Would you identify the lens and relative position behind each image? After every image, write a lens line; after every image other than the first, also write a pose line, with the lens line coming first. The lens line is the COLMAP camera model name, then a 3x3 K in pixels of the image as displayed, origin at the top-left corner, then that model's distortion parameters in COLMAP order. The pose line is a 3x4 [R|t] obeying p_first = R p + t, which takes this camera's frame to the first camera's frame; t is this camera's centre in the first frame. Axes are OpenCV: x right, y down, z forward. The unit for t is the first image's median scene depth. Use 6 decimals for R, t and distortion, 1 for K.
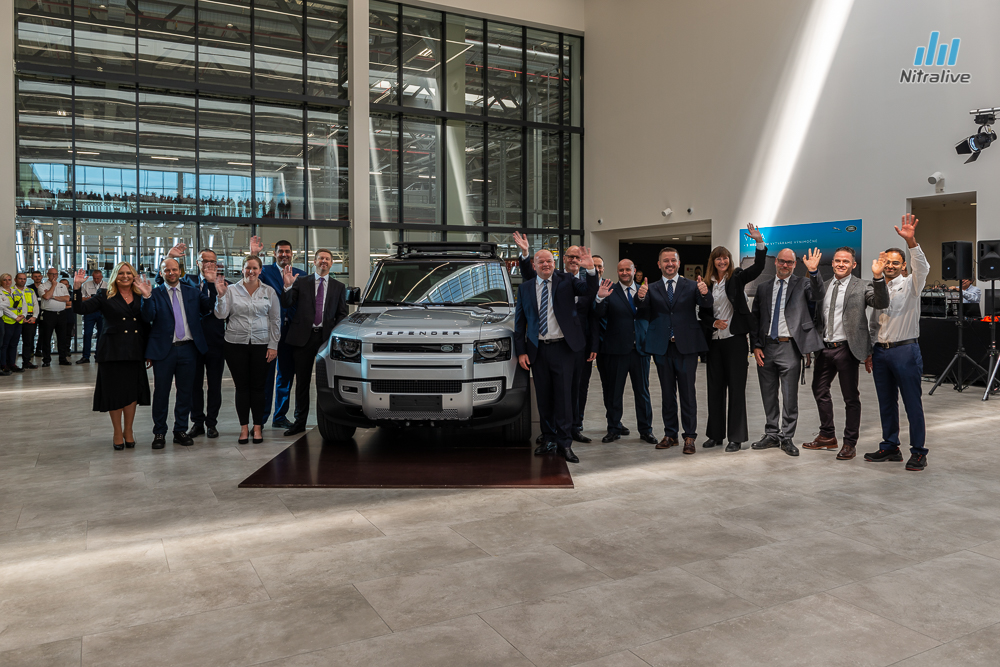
lens RADIAL K [[743.5, 0, 498.7], [0, 743.5, 287.8], [0, 0, 1]] dist [-0.000967, -0.001510]
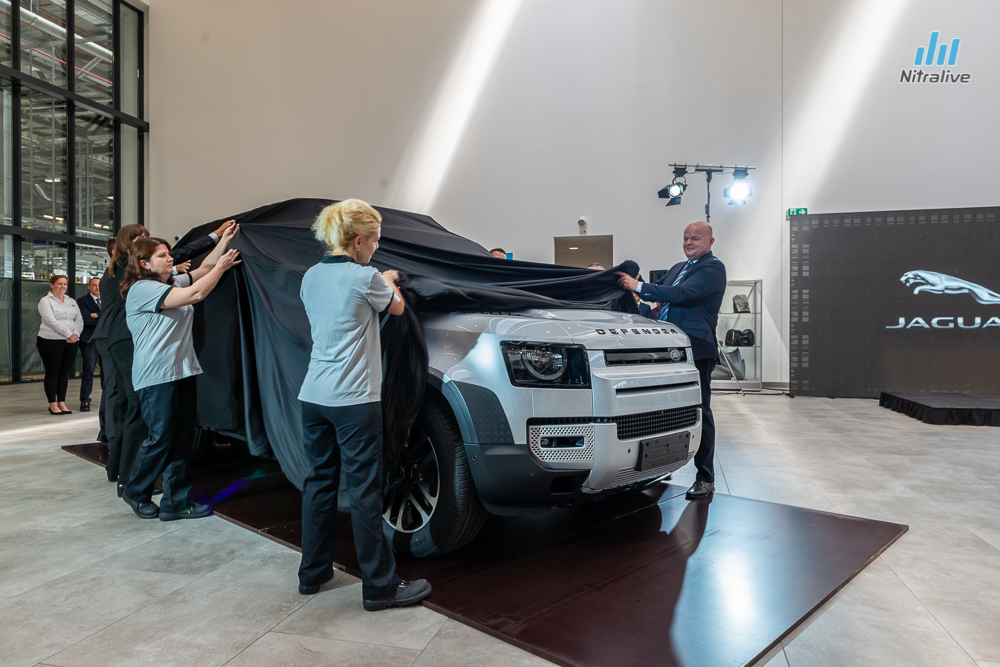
lens RADIAL K [[673.5, 0, 500.0], [0, 673.5, 333.5], [0, 0, 1]] dist [0.000767, -0.000117]
pose [[0.677052, -0.002074, 0.735932, -0.410199], [0.003070, 0.999995, -0.000006, 0.044566], [-0.735929, 0.002264, 0.677055, 0.517058]]
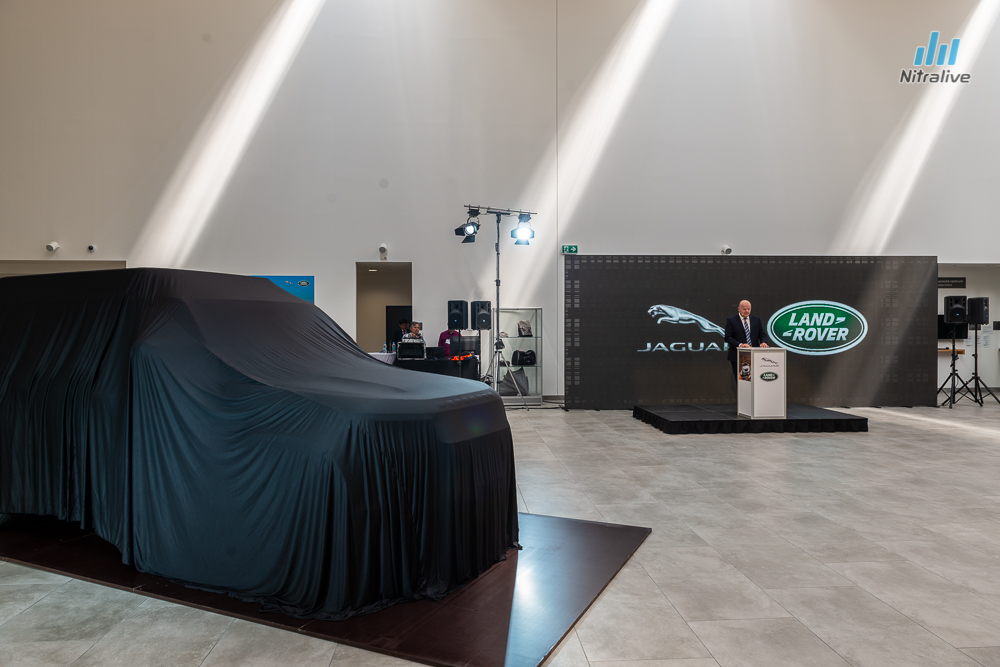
lens RADIAL K [[673.5, 0, 500.0], [0, 673.5, 333.5], [0, 0, 1]] dist [0.000767, -0.000117]
pose [[0.412720, -0.003761, 0.910850, -0.514549], [0.006569, 0.999978, 0.001152, -0.004958], [-0.910834, 0.005507, 0.412735, 0.492154]]
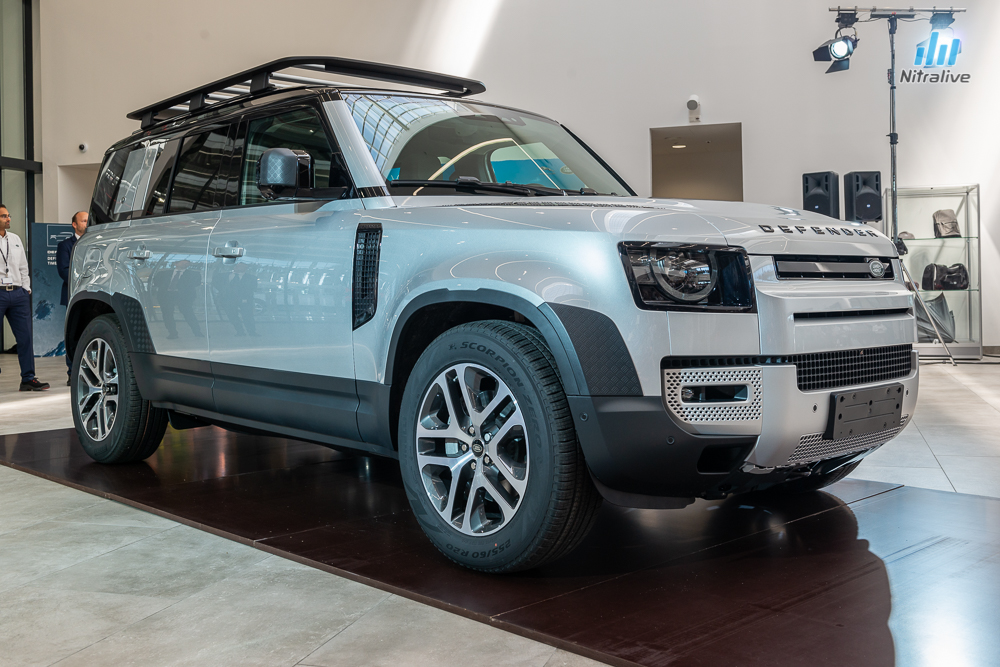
lens RADIAL K [[1037.6, 0, 499.9], [0, 1037.6, 287.3], [0, 0, 1]] dist [-0.007554, -0.013438]
pose [[0.715418, -0.011771, 0.698598, -0.431192], [0.022072, 0.999740, -0.005759, 0.063889], [-0.698348, 0.019539, 0.715491, 0.525499]]
